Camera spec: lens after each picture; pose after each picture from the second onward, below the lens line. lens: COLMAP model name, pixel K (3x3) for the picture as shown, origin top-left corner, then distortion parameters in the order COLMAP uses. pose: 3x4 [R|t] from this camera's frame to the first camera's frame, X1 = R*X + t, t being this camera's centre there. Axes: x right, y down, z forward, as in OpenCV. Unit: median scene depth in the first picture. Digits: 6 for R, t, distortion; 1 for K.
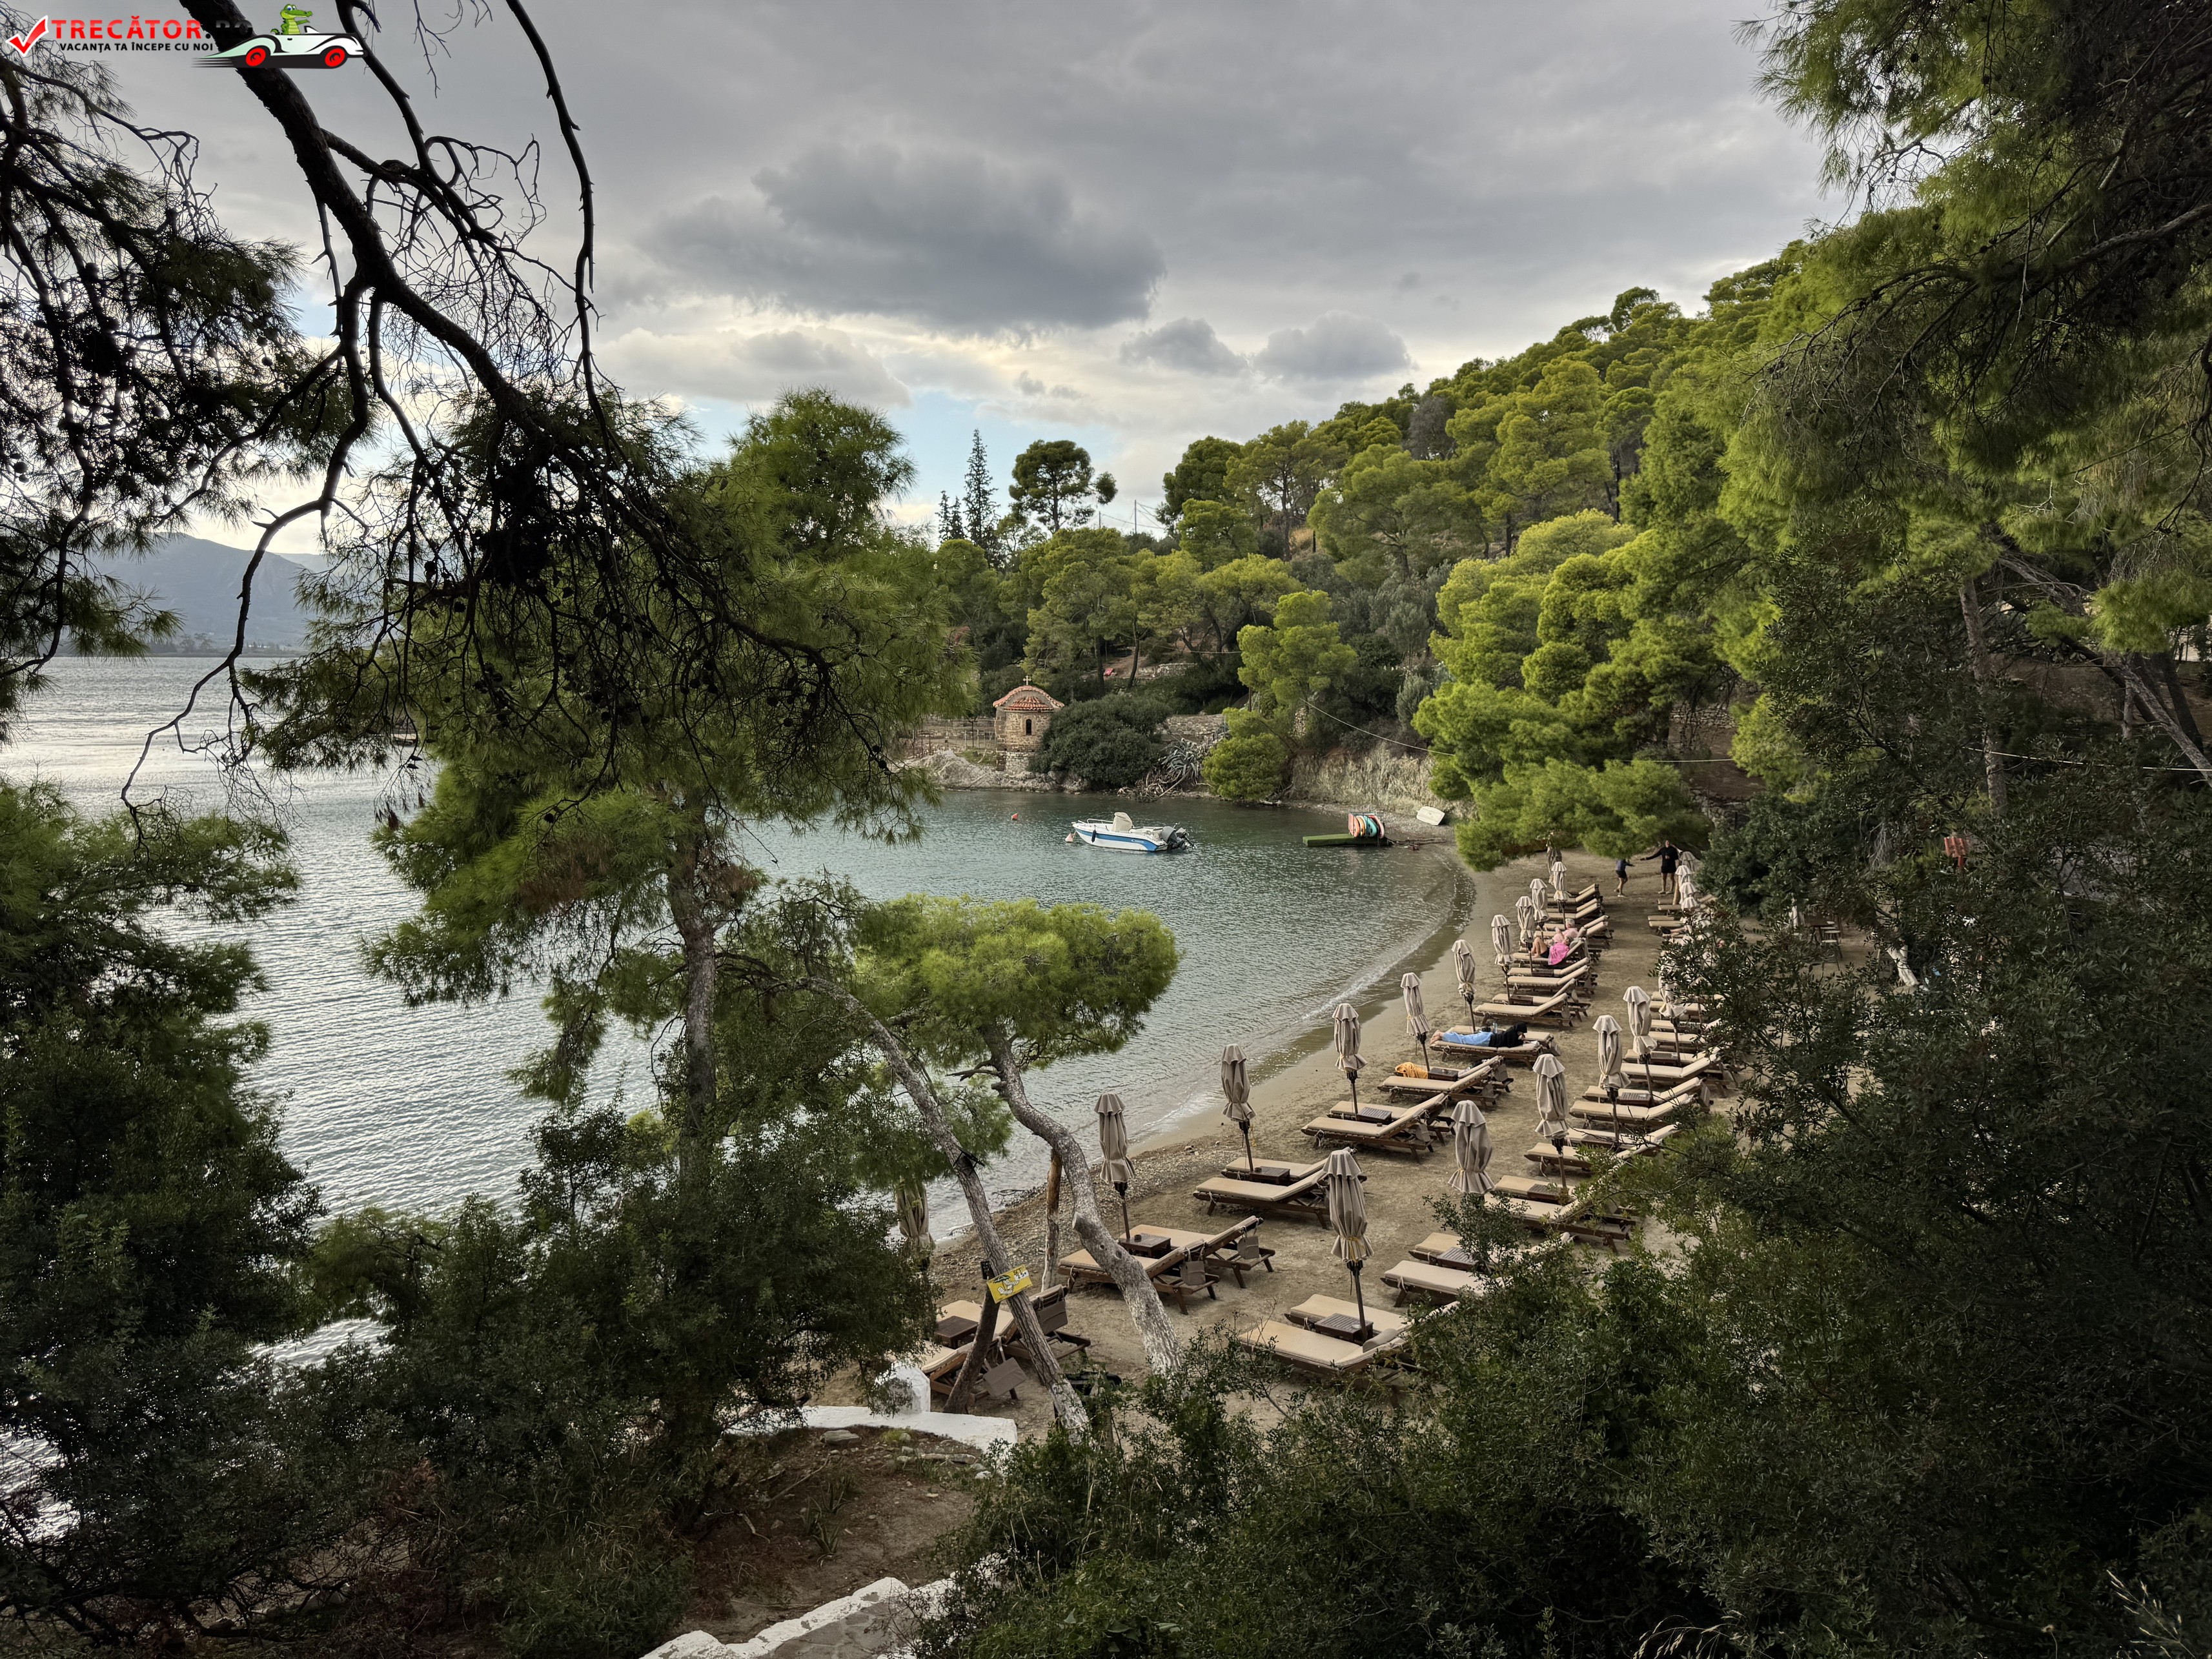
lens RADIAL K [[1587.4, 0, 1093.3], [0, 1587.4, 826.8], [0, 0, 1]] dist [0.069662, -0.078012]
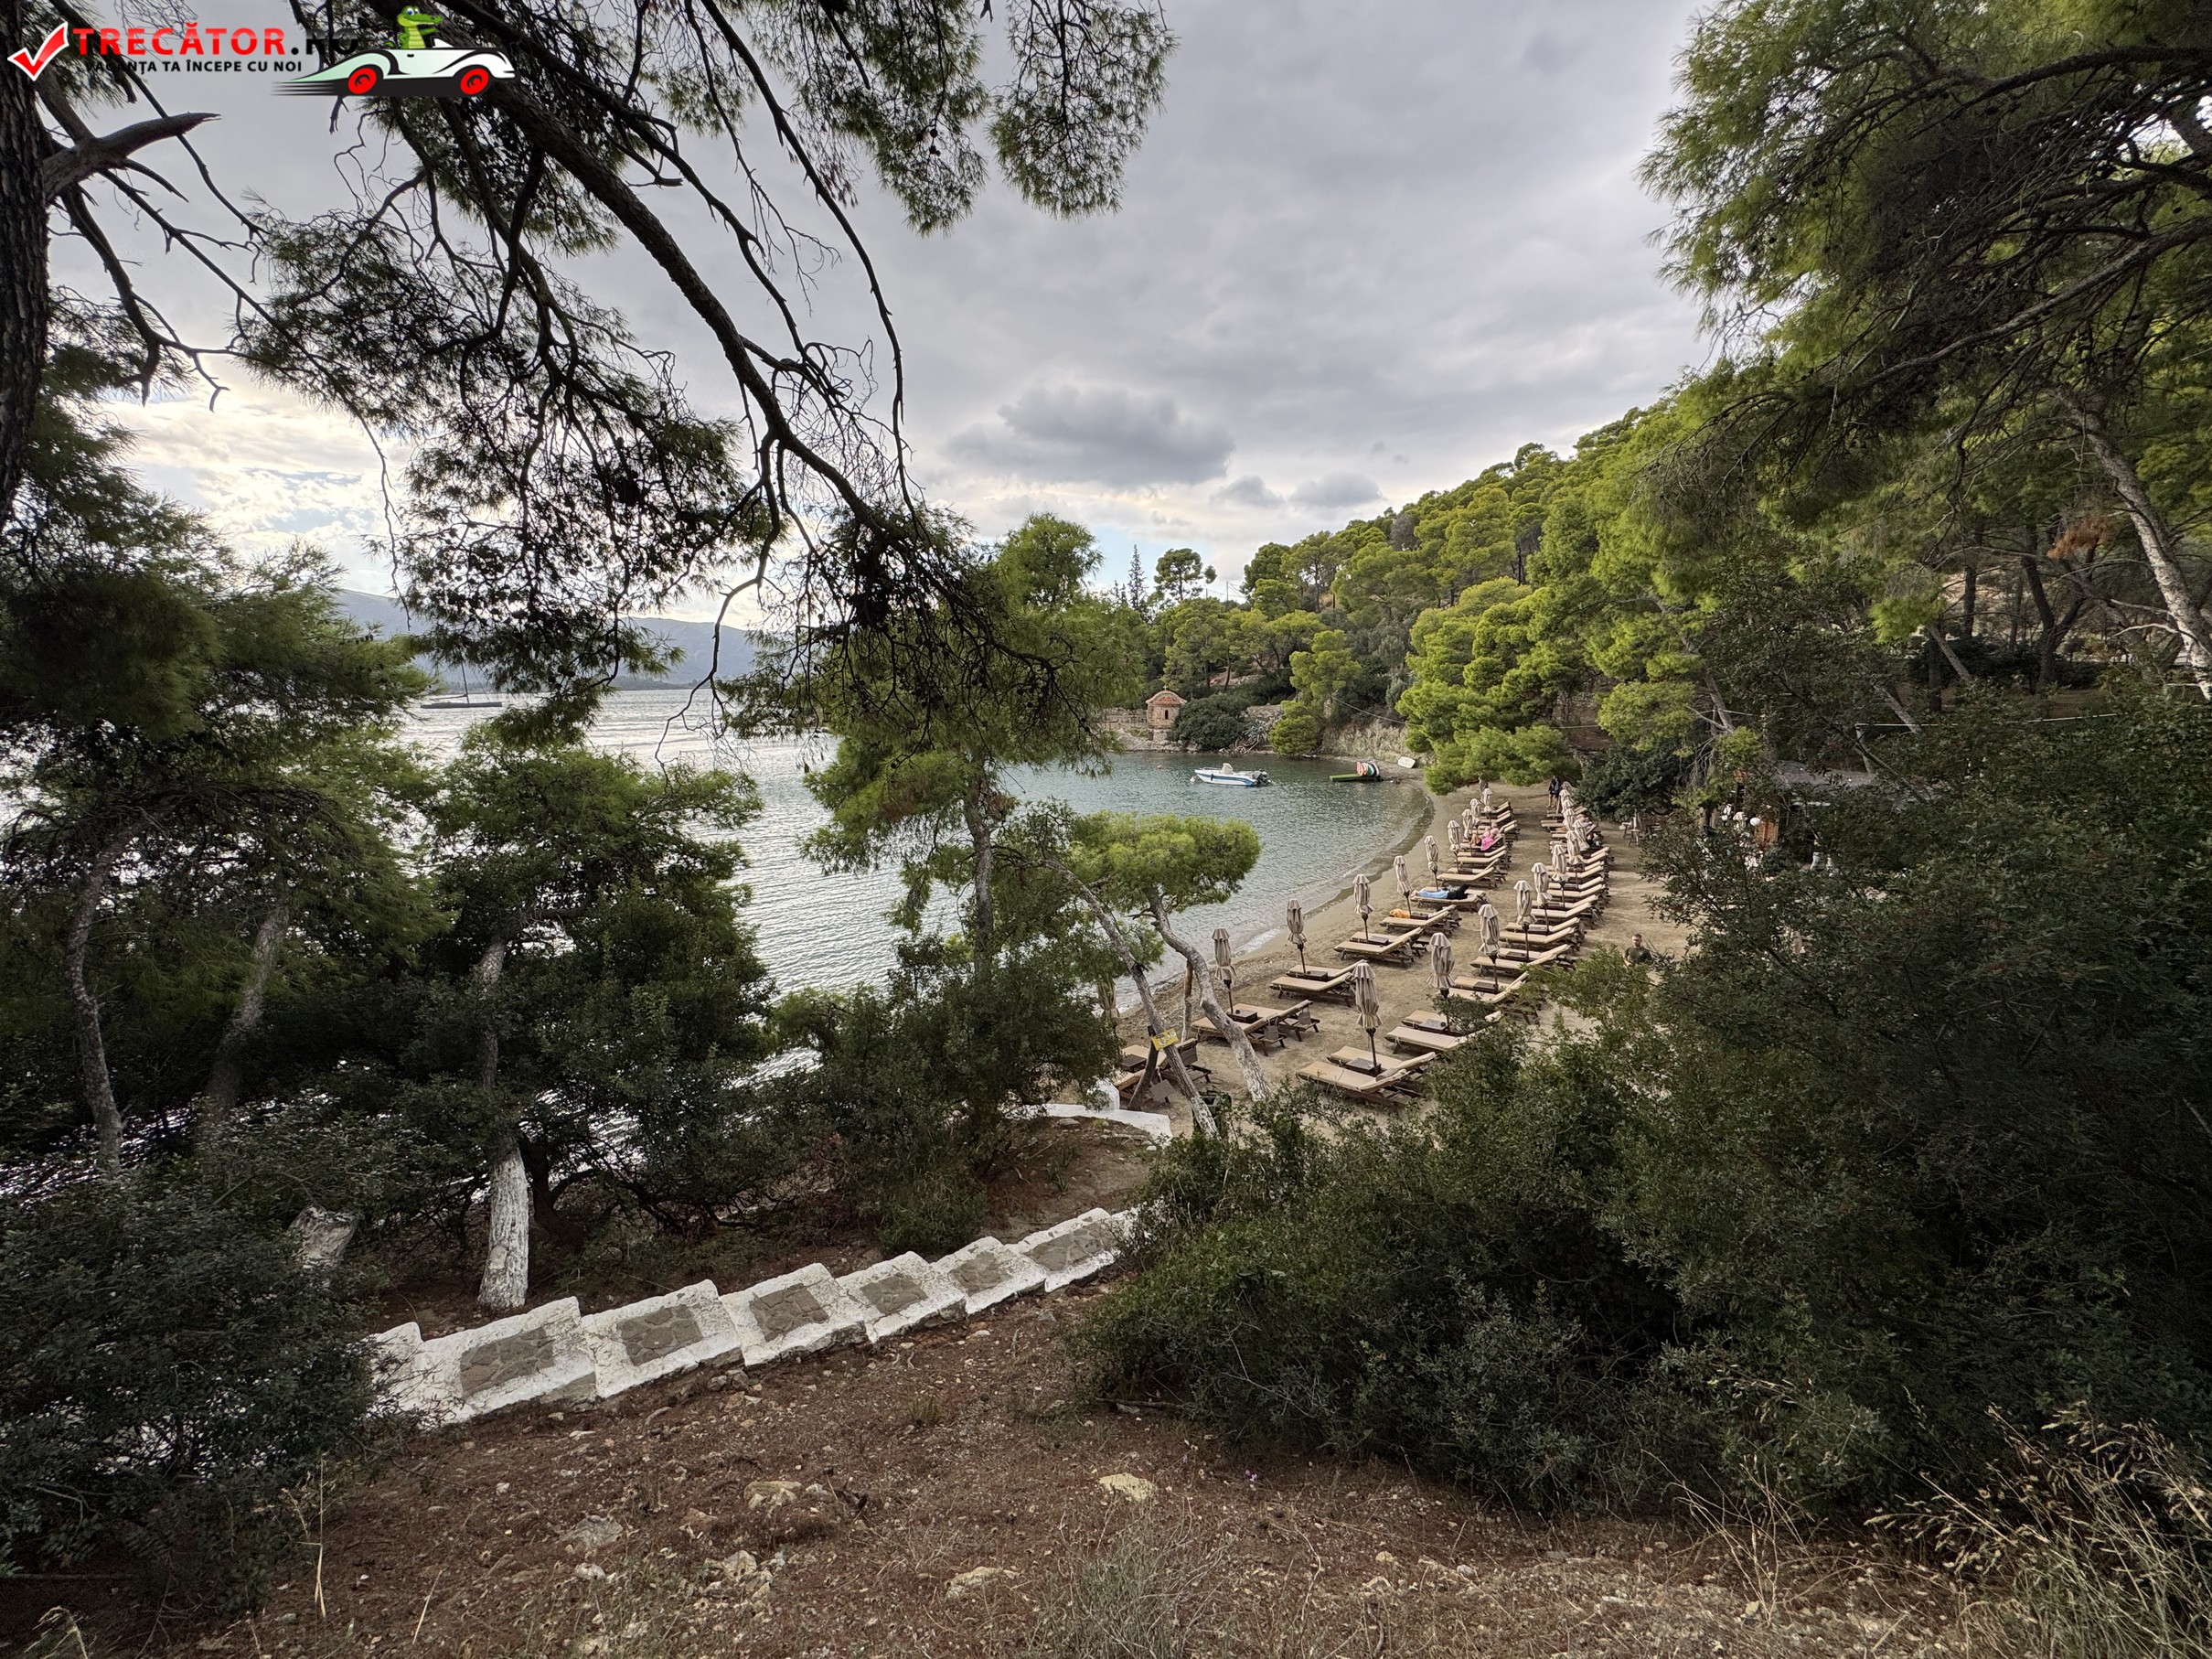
lens RADIAL K [[905.4, 0, 1098.6], [0, 905.4, 811.9], [0, 0, 1]] dist [-0.002604, 0.000913]
pose [[0.993215, -0.008520, -0.115981, -0.006058], [0.013471, 0.999028, 0.041967, 0.002434], [0.115511, -0.043245, 0.992364, 0.031839]]
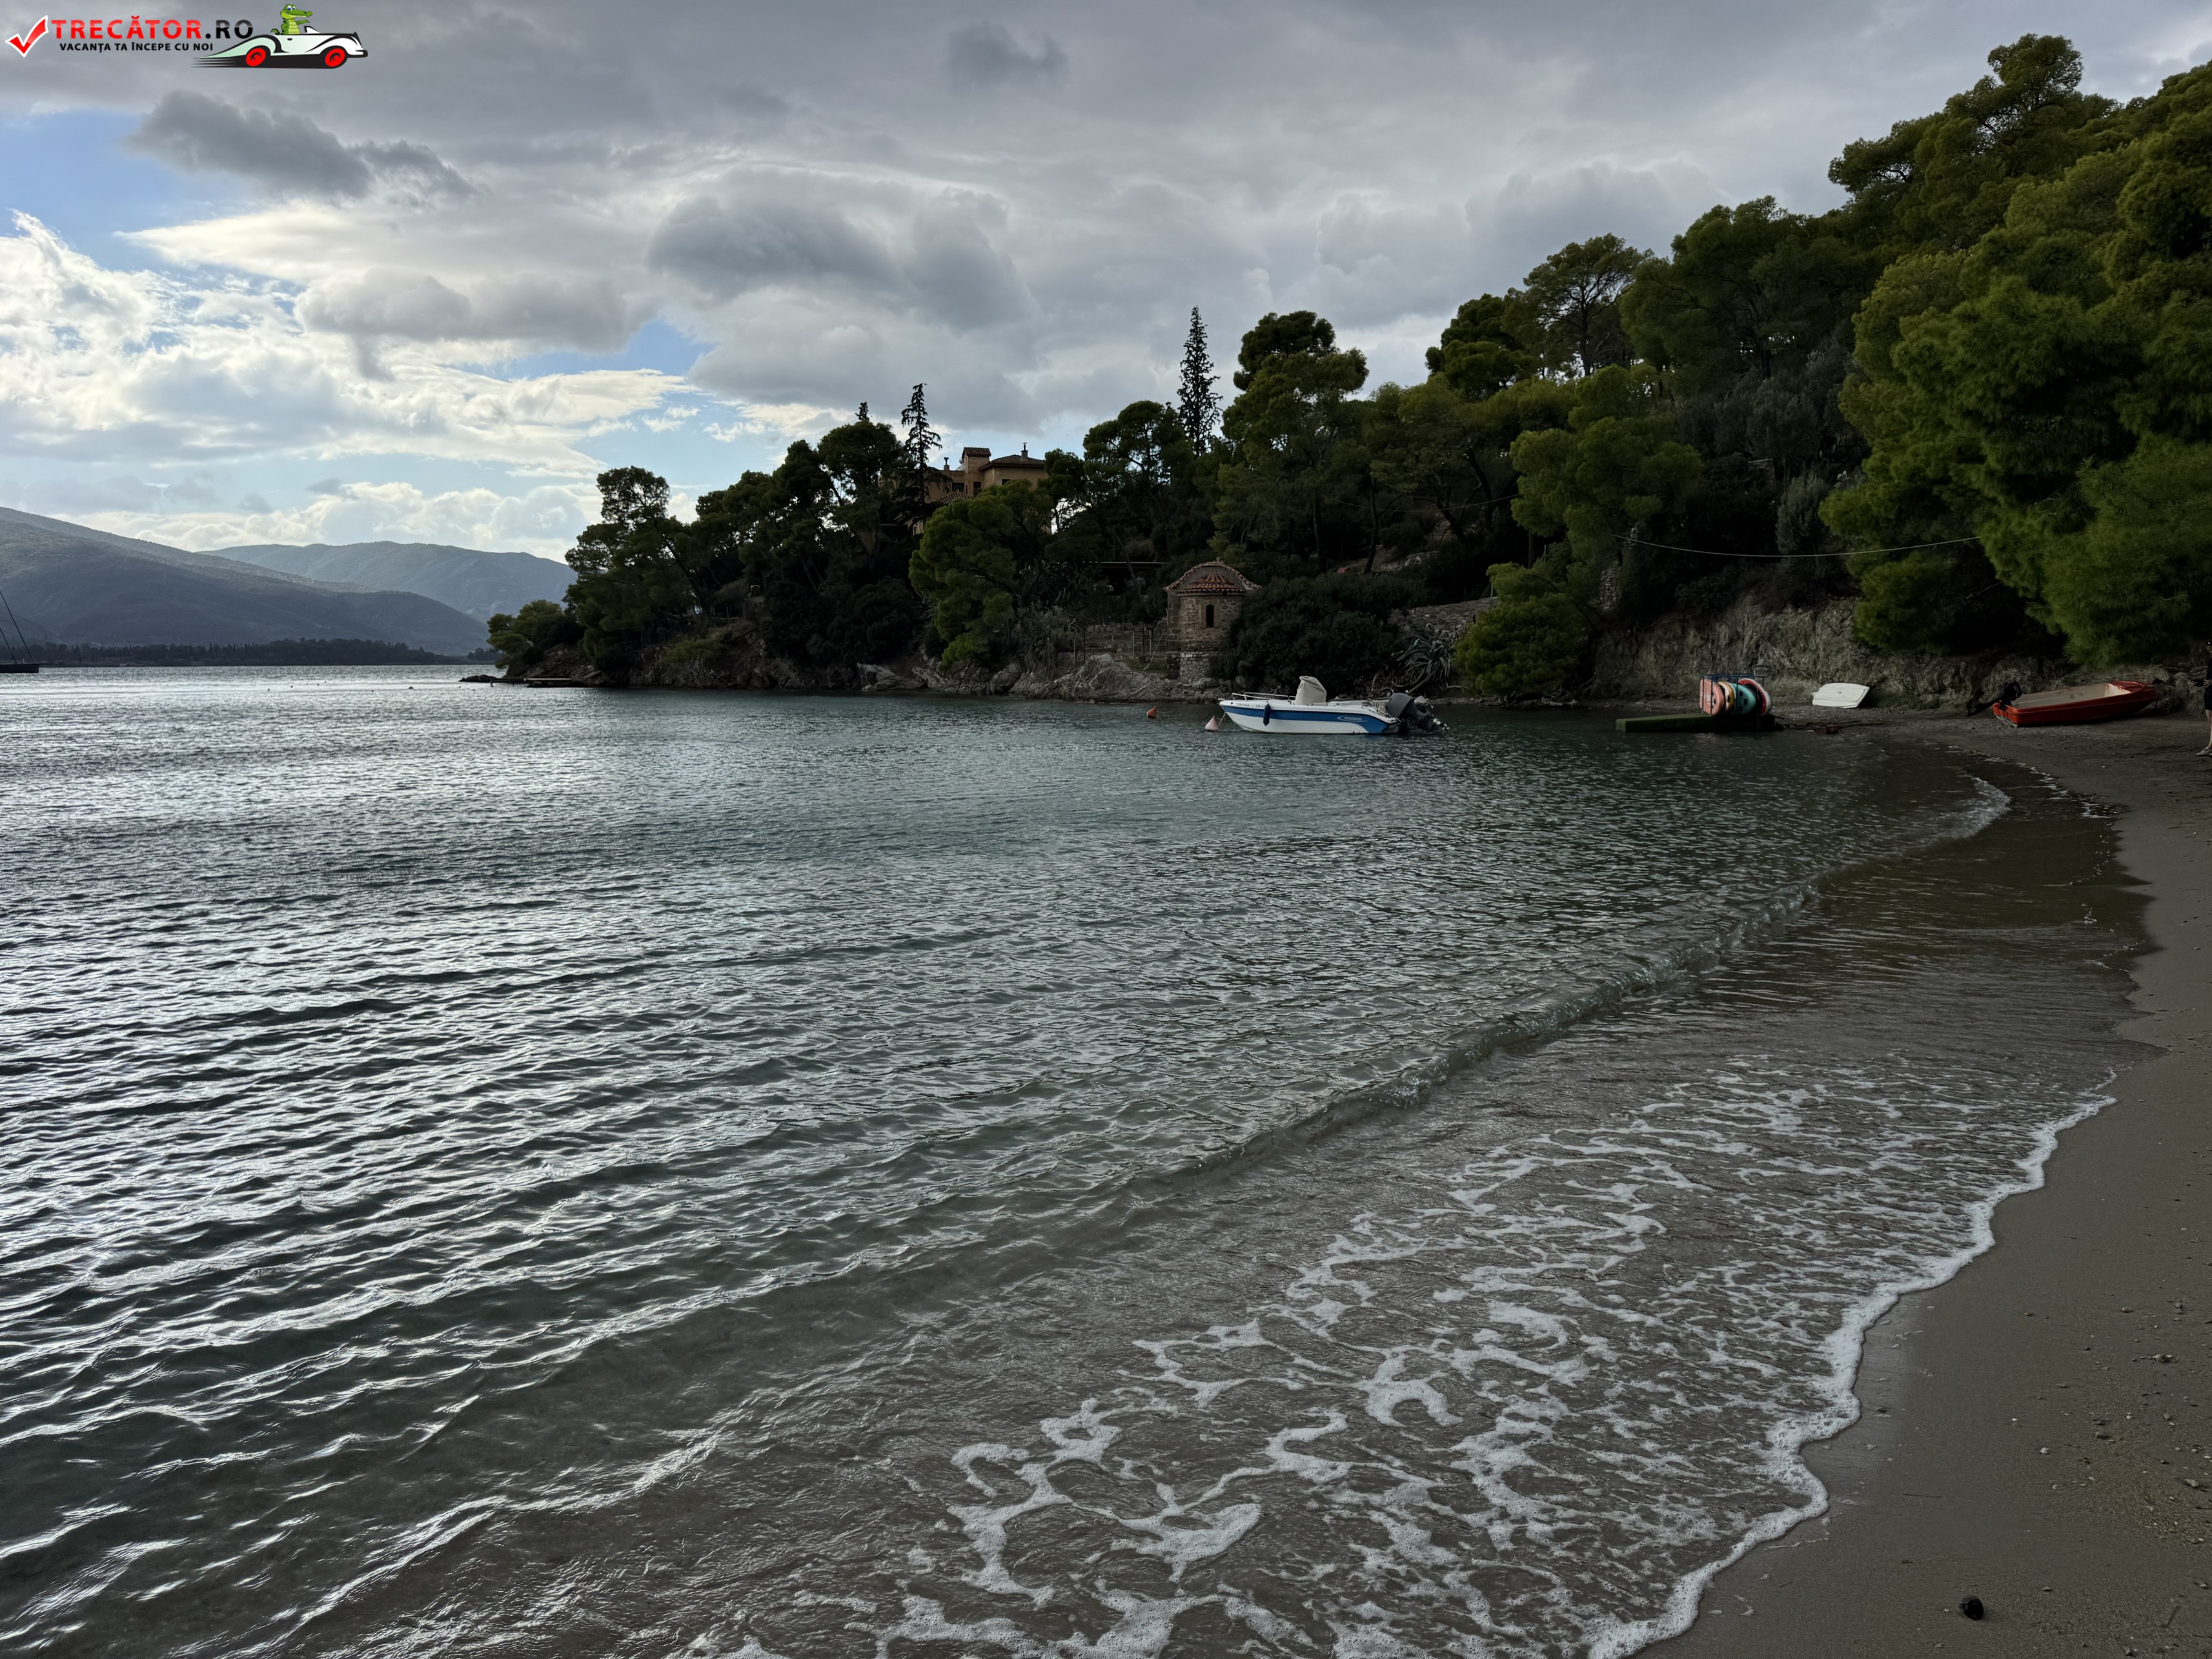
lens RADIAL K [[1587.4, 0, 1091.7], [0, 1587.4, 851.0], [0, 0, 1]] dist [0.069662, -0.078012]
pose [[0.984469, 0.003868, -0.175517, 0.166718], [-0.001456, 0.999903, 0.013867, 0.169614], [0.175554, -0.013396, 0.984379, 1.421083]]
